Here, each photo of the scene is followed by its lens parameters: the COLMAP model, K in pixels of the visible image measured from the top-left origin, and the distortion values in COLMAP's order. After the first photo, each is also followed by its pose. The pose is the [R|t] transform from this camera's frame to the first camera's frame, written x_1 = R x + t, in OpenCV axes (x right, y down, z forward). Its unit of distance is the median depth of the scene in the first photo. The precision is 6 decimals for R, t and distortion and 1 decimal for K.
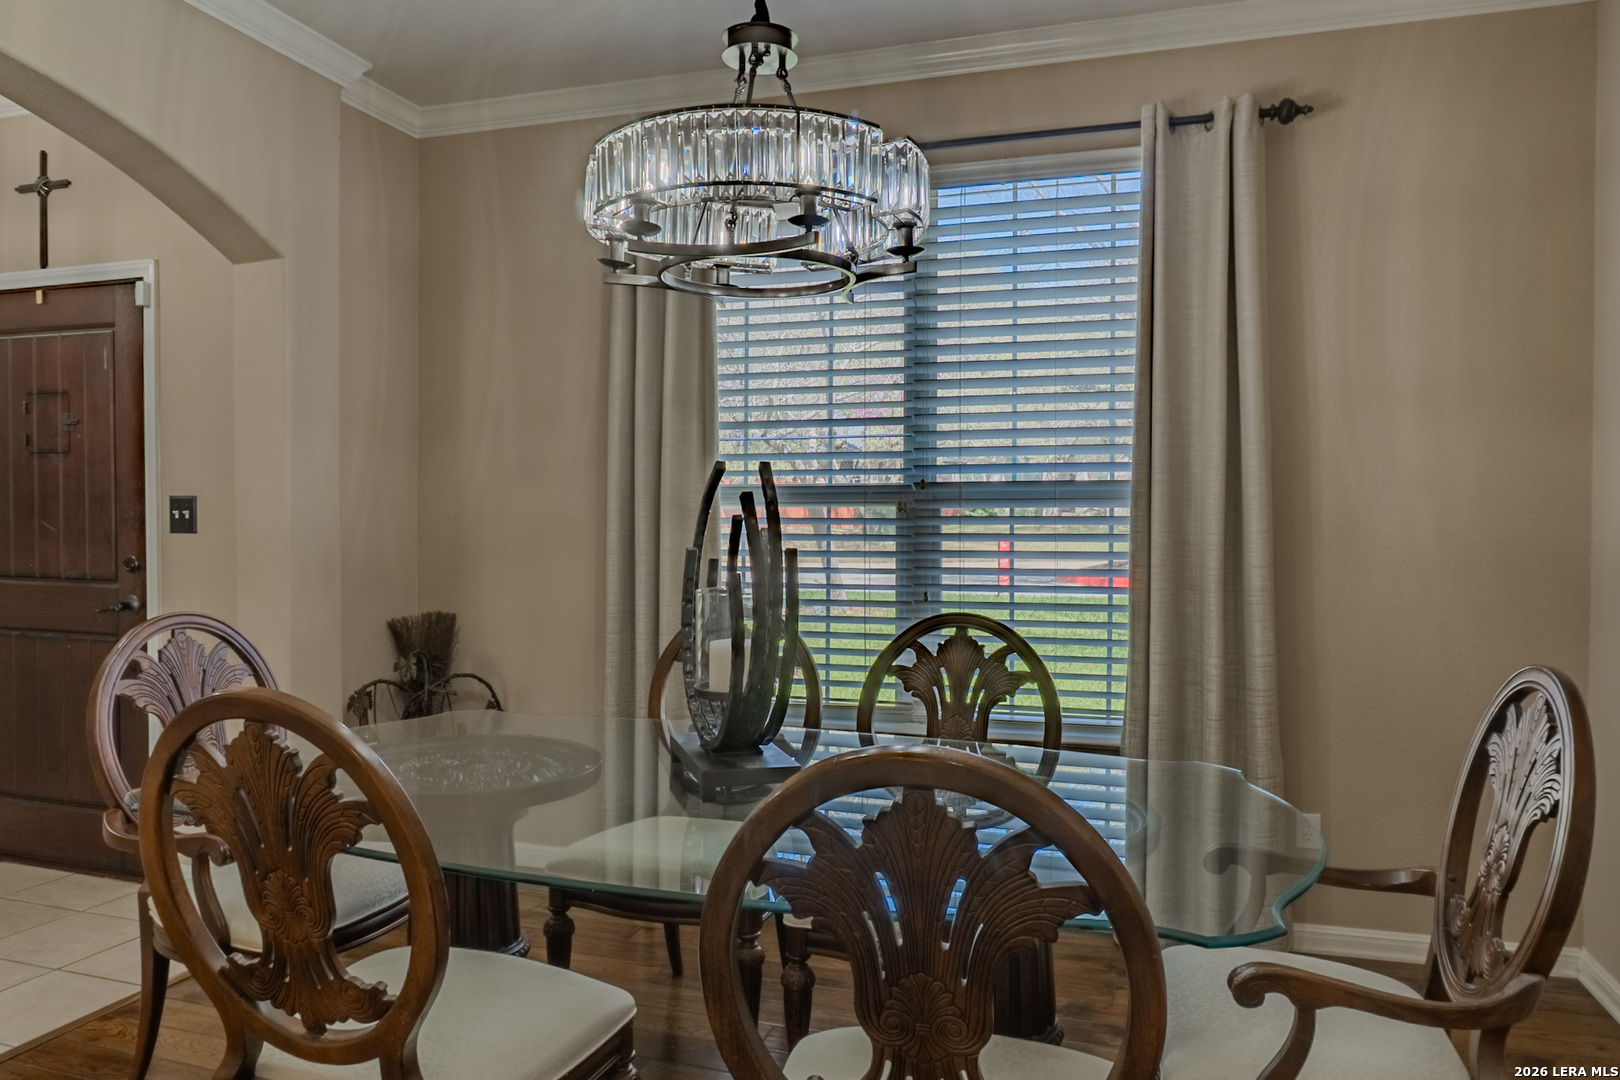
lens RADIAL K [[1080.3, 0, 820.7], [0, 1080.3, 557.1], [0, 0, 1]] dist [-0.027734, 0.001030]
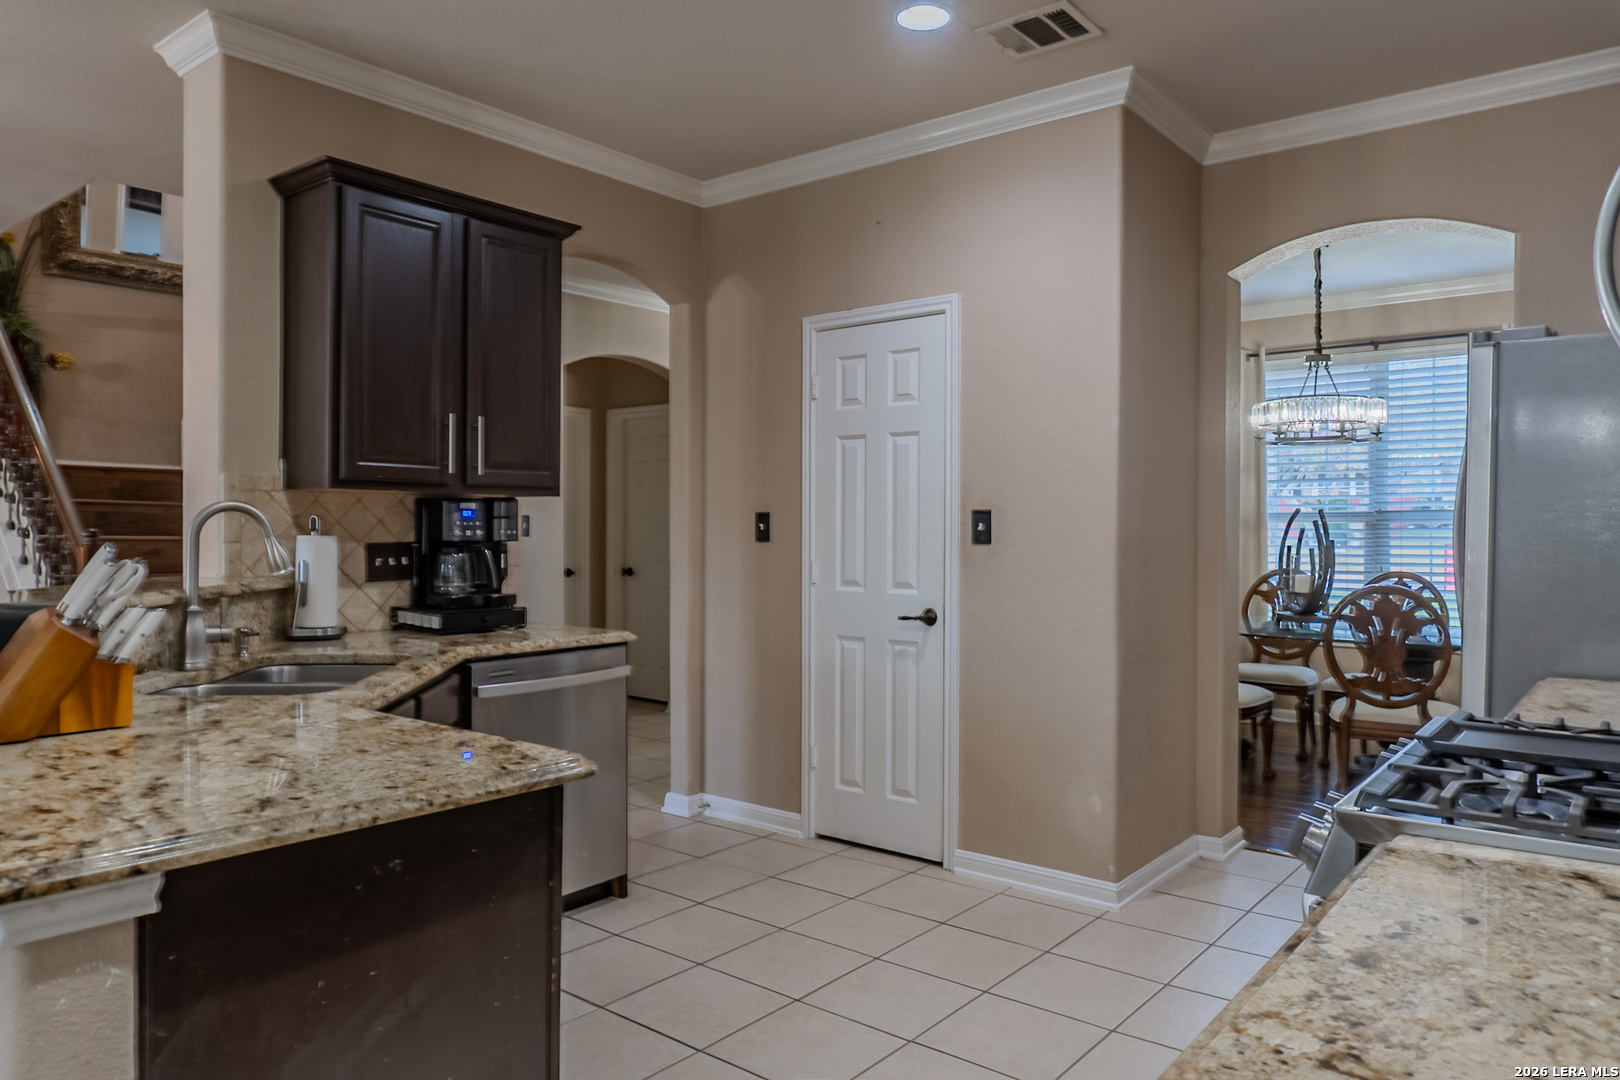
lens RADIAL K [[1080.3, 0, 813.0], [0, 1080.3, 545.6], [0, 0, 1]] dist [-0.027734, 0.001030]
pose [[0.928829, 0.007858, -0.370425, -0.148720], [-0.014084, 0.999801, -0.014105, 0.038360], [0.370240, 0.018318, 0.928755, -1.260703]]
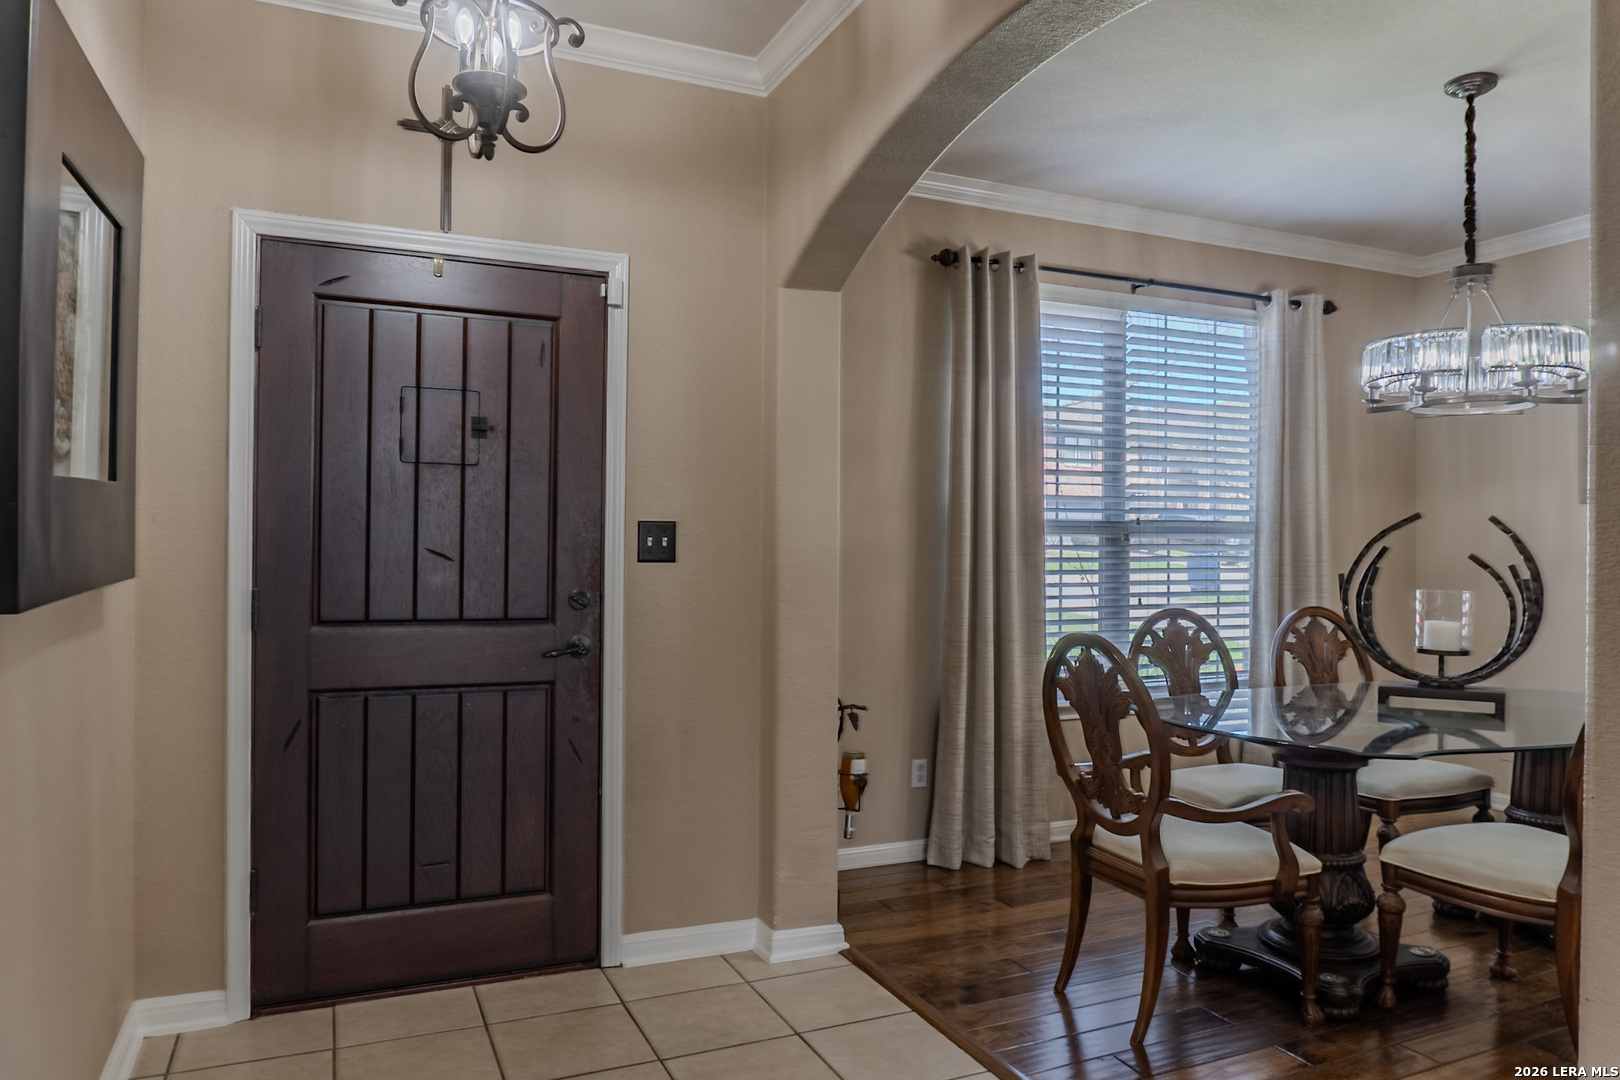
lens RADIAL K [[1080.3, 0, 806.0], [0, 1080.3, 540.2], [0, 0, 1]] dist [-0.027734, 0.001030]
pose [[0.745742, 0.001869, 0.666232, -1.227905], [0.020028, 0.999481, -0.025222, -0.017681], [-0.665933, 0.032152, 0.745318, 0.263905]]
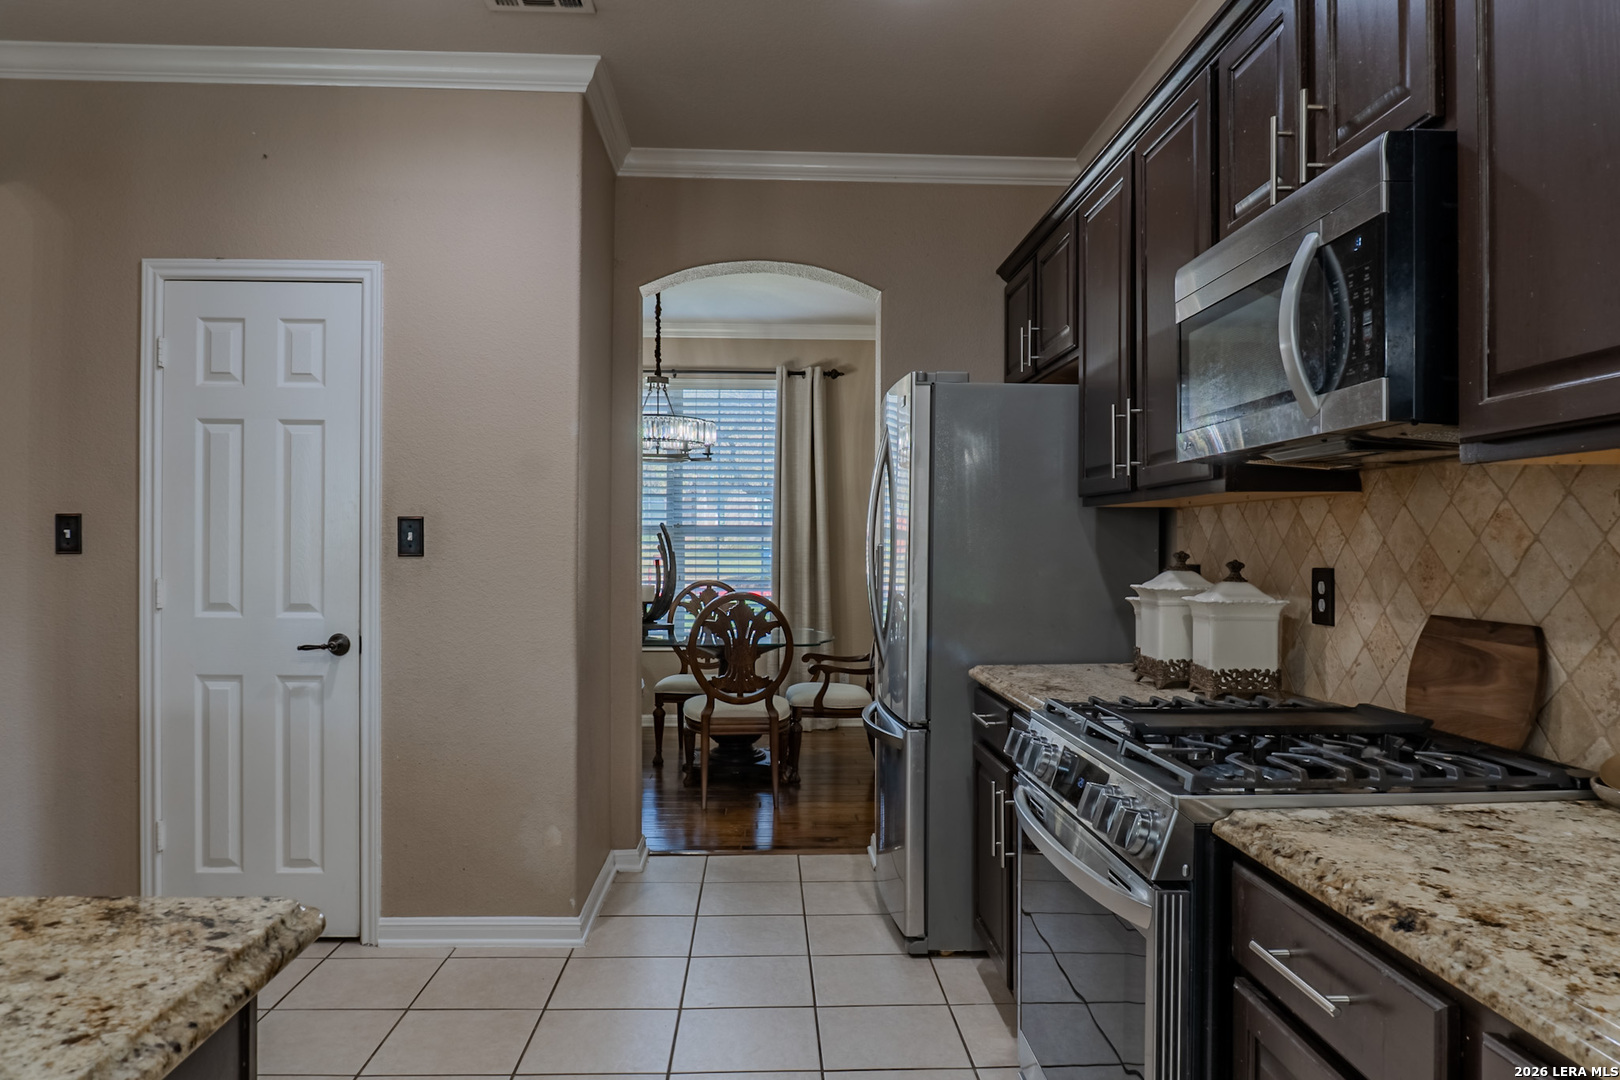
lens RADIAL K [[1080.3, 0, 811.4], [0, 1080.3, 545.5], [0, 0, 1]] dist [-0.027734, 0.001030]
pose [[0.940072, 0.006024, 0.340923, -0.411771], [0.004327, 0.999553, -0.029593, 0.038791], [-0.340949, 0.029294, 0.939625, -1.175667]]
